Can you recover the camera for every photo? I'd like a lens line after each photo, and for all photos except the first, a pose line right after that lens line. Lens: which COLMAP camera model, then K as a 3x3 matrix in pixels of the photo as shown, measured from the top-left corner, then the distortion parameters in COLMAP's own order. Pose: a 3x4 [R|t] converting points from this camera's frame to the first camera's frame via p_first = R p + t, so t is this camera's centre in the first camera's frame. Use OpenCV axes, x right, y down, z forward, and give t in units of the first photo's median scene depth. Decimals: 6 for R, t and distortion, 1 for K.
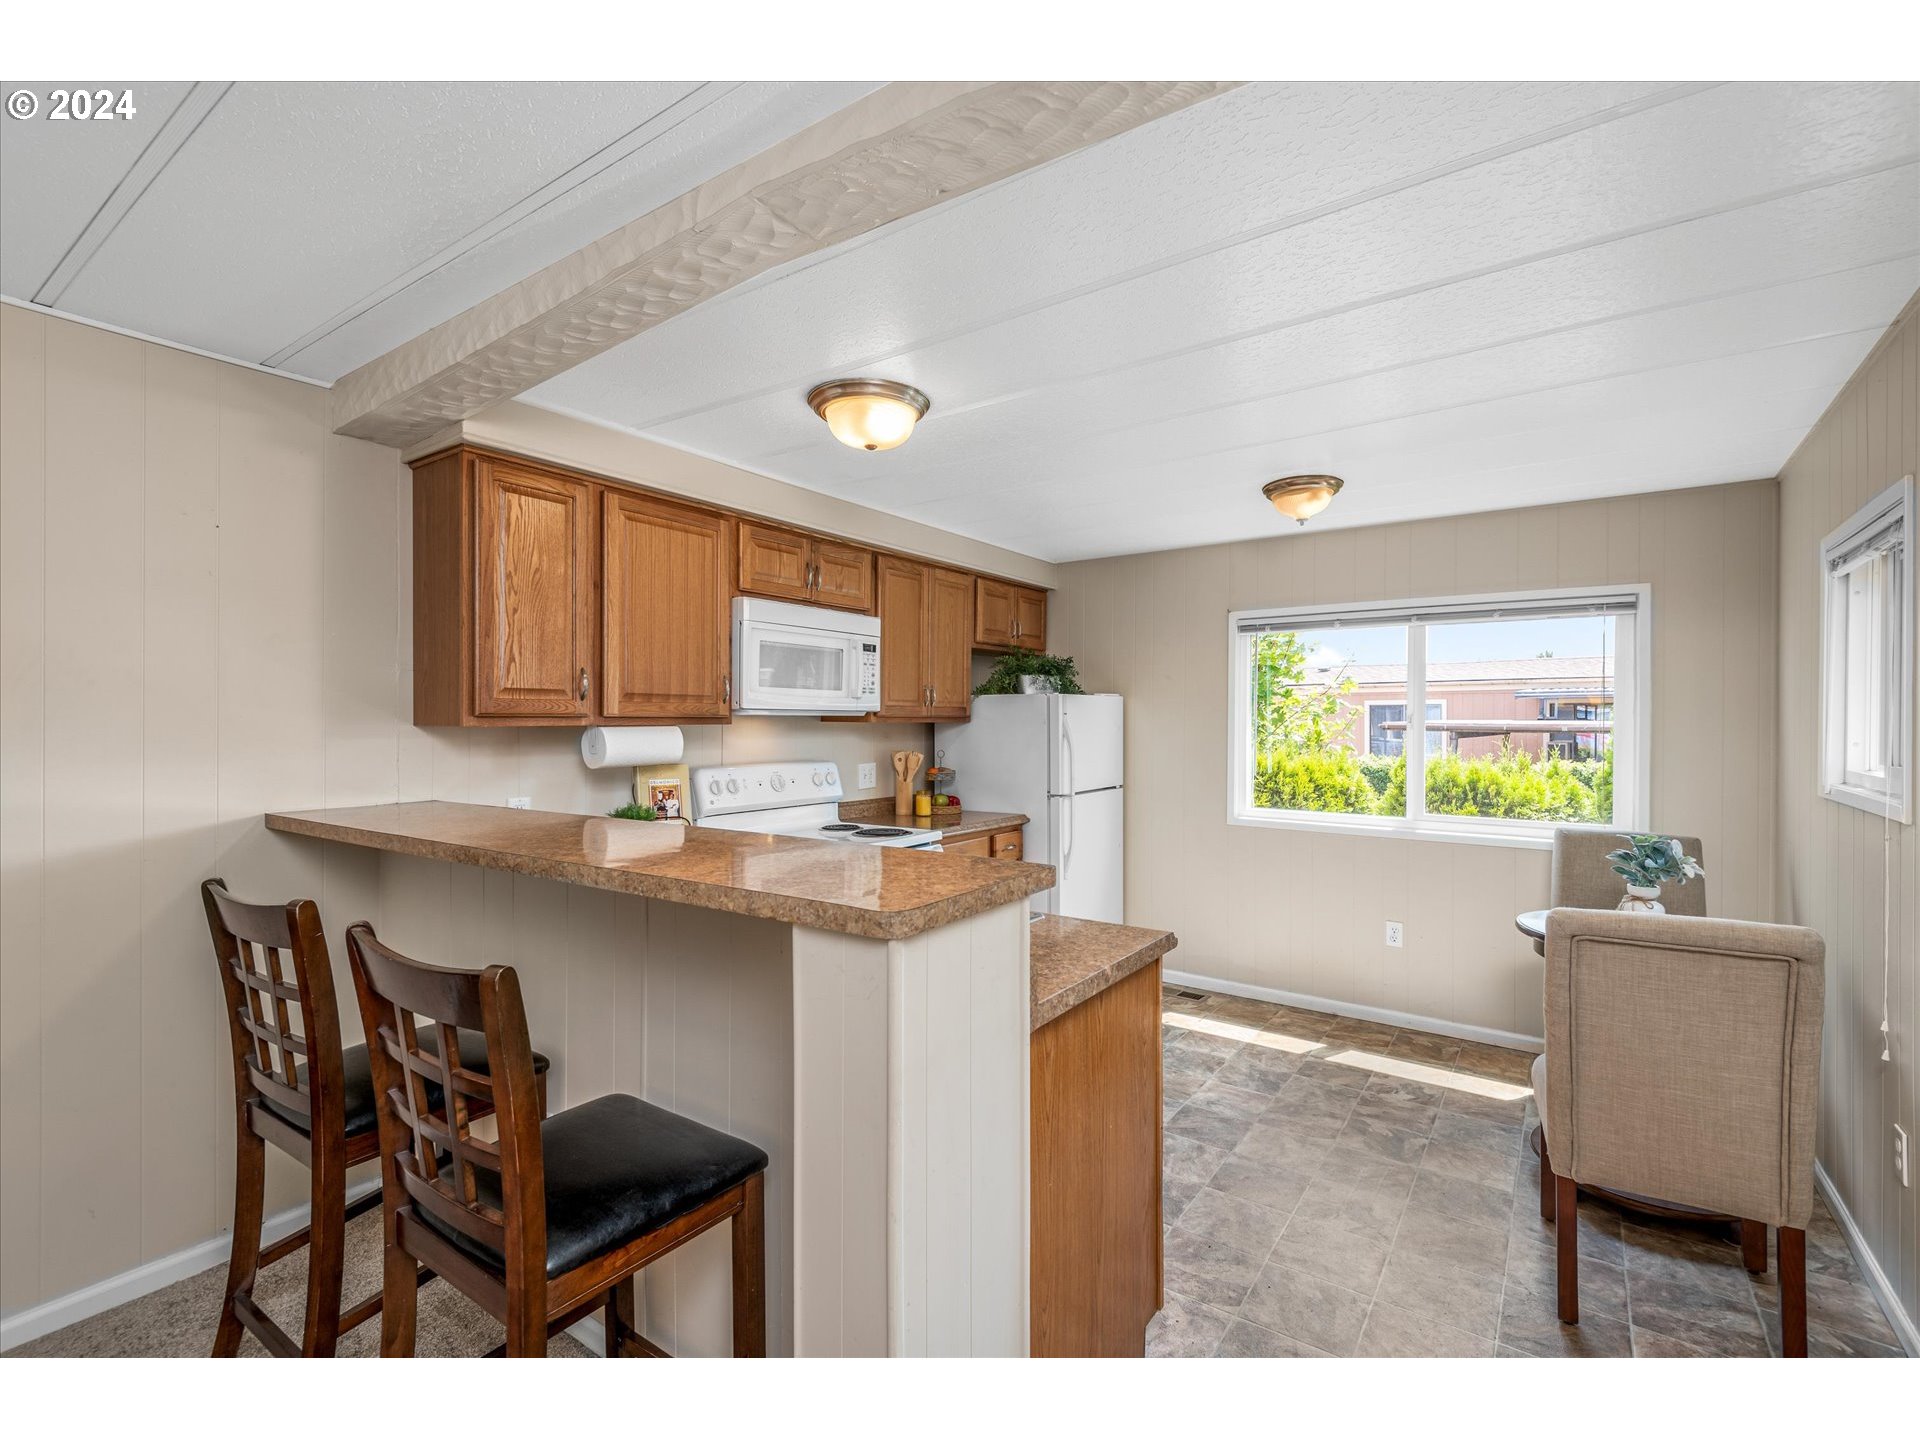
lens RADIAL K [[871.3, 0, 959.8], [0, 871.3, 723.7], [0, 0, 1]] dist [0.002011, -0.003395]
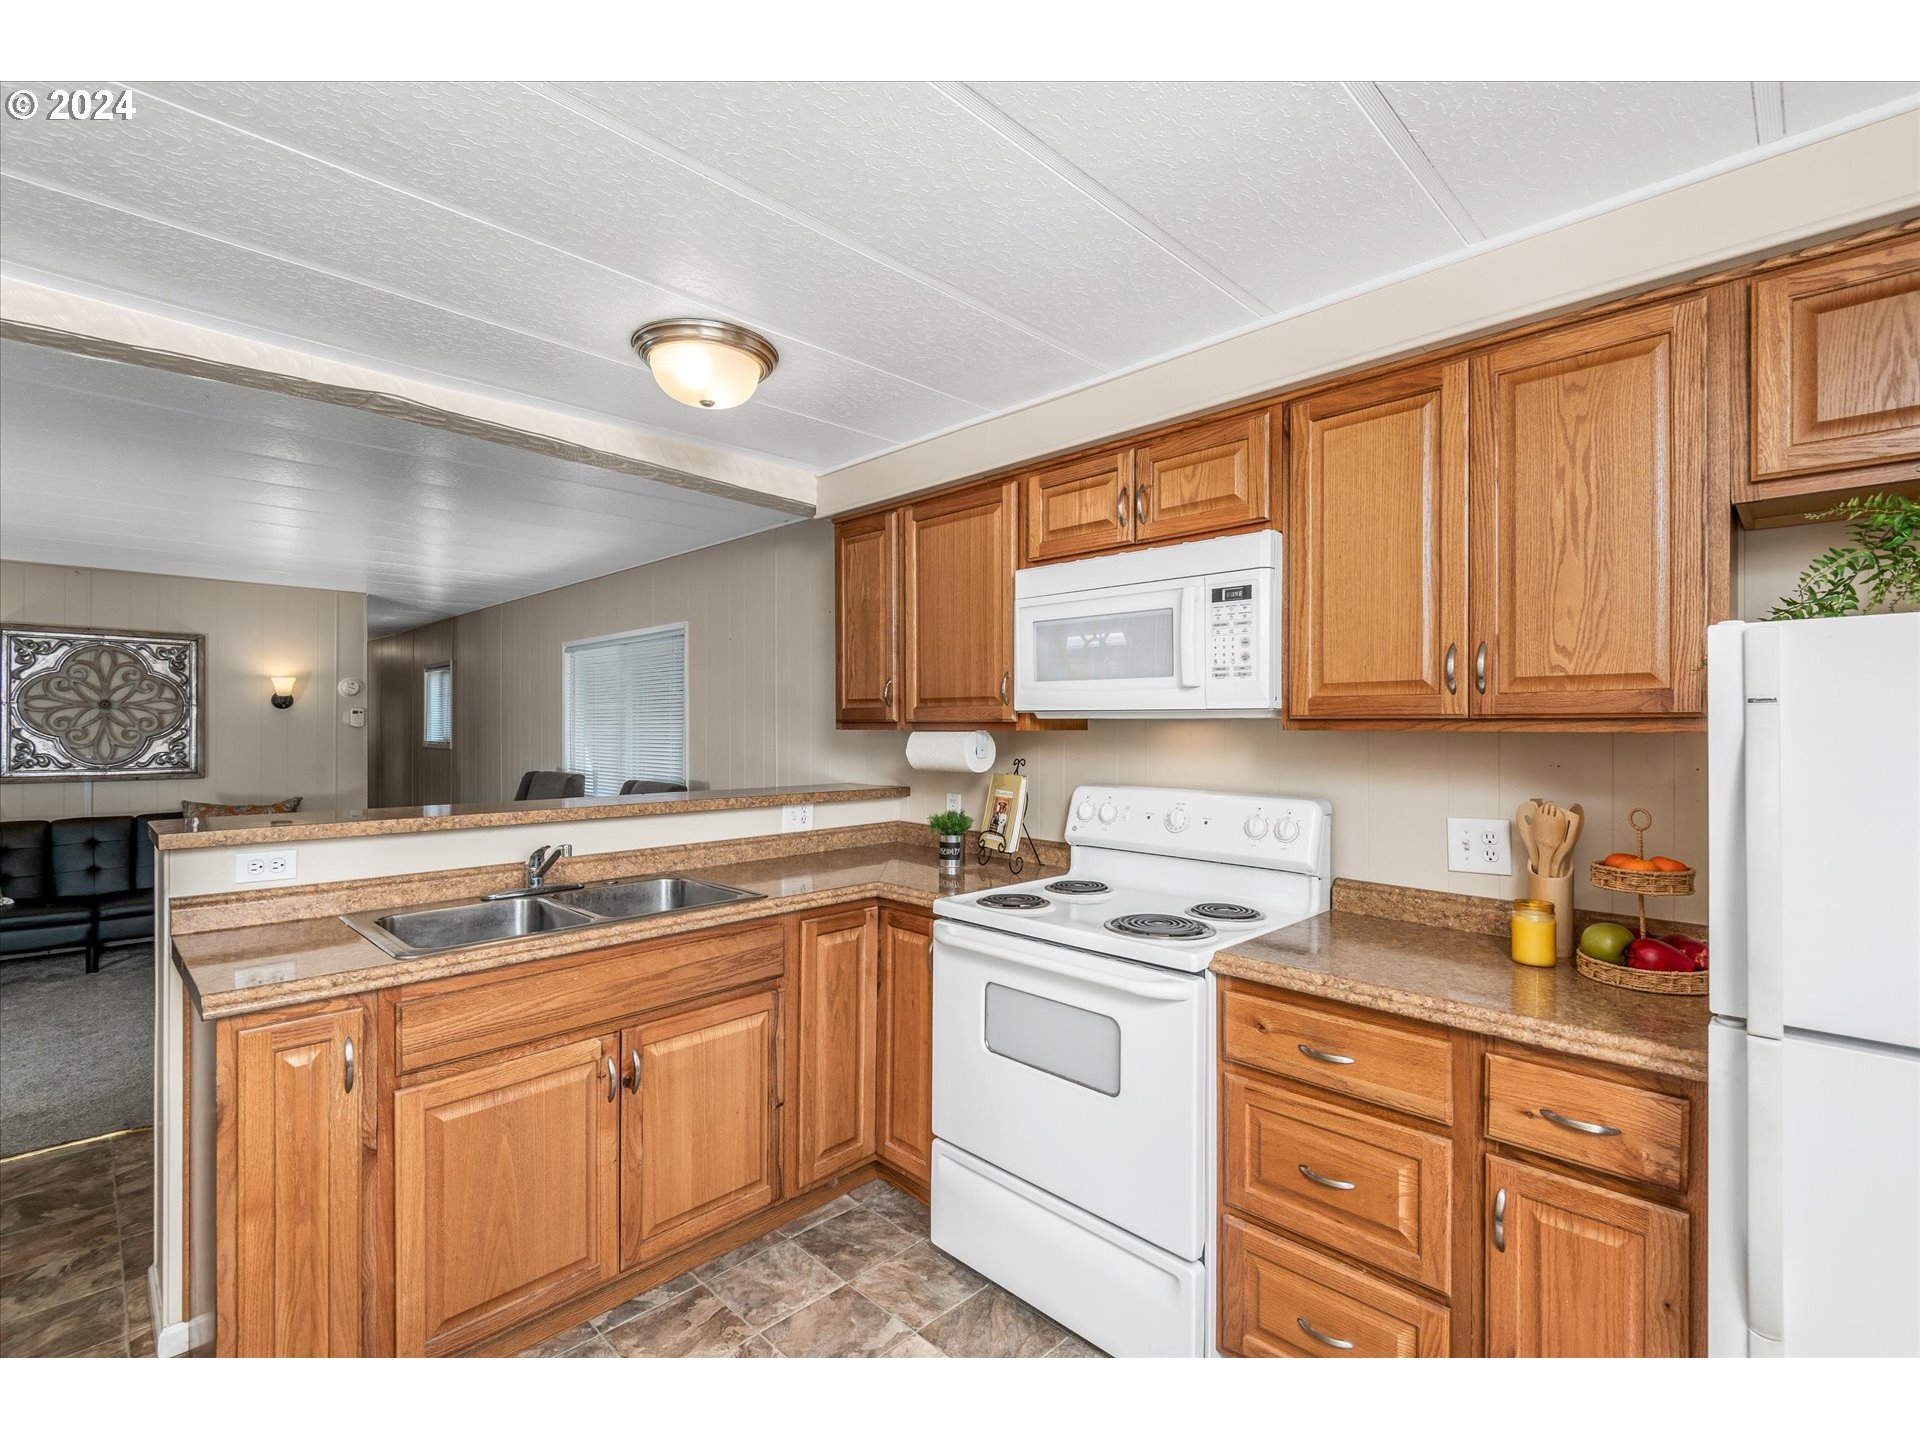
lens RADIAL K [[871.3, 0, 945.9], [0, 871.3, 725.1], [0, 0, 1]] dist [0.002011, -0.003395]
pose [[-0.193688, 0.003732, -0.981056, 0.455552], [-0.003219, 0.999985, 0.004439, -0.006213], [0.981058, 0.004018, -0.193673, 0.910744]]
